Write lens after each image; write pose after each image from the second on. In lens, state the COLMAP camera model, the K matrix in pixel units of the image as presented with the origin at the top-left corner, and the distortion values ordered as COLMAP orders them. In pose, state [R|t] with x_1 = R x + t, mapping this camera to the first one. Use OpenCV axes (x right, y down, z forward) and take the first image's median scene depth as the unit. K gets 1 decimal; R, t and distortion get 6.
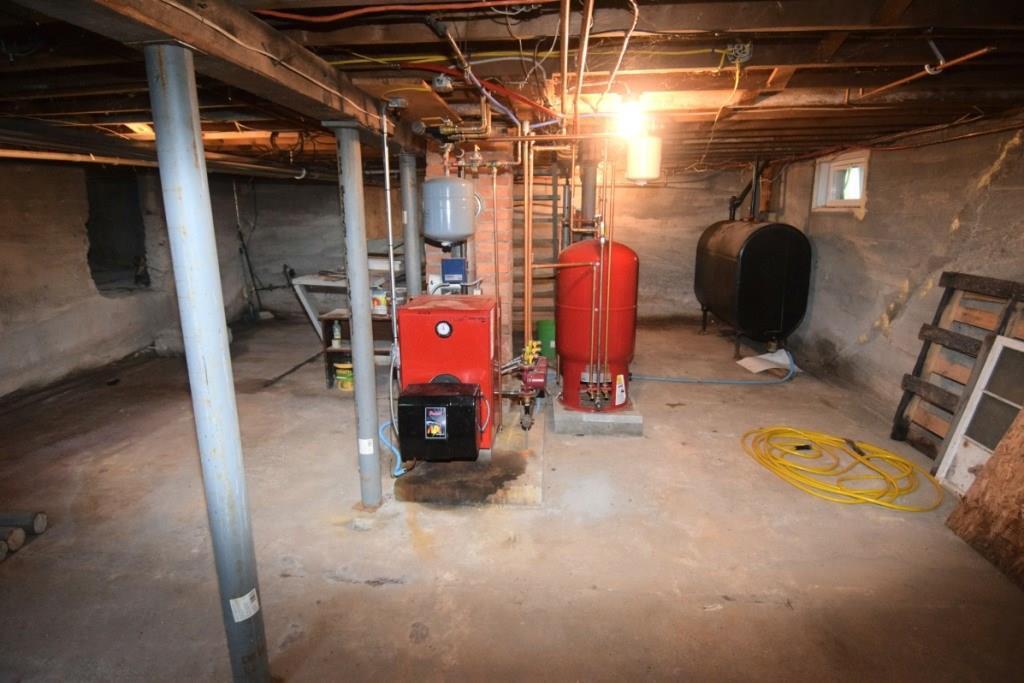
lens RADIAL K [[532.4, 0, 512.0], [0, 532.4, 341.5], [0, 0, 1]] dist [0.043284, -0.053872]
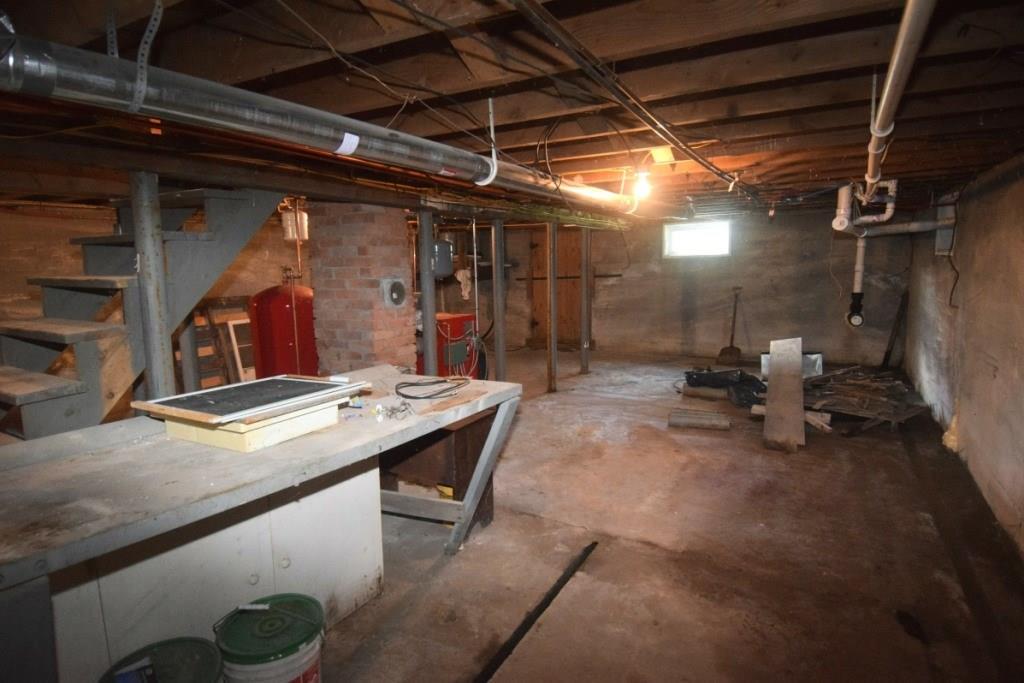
lens RADIAL K [[532.4, 0, 512.0], [0, 532.4, 341.5], [0, 0, 1]] dist [0.043284, -0.053872]
pose [[-0.904937, -0.052235, 0.422328, -0.655528], [0.108738, 0.931108, 0.348158, -0.358357], [-0.411419, 0.360984, -0.836914, 1.518315]]
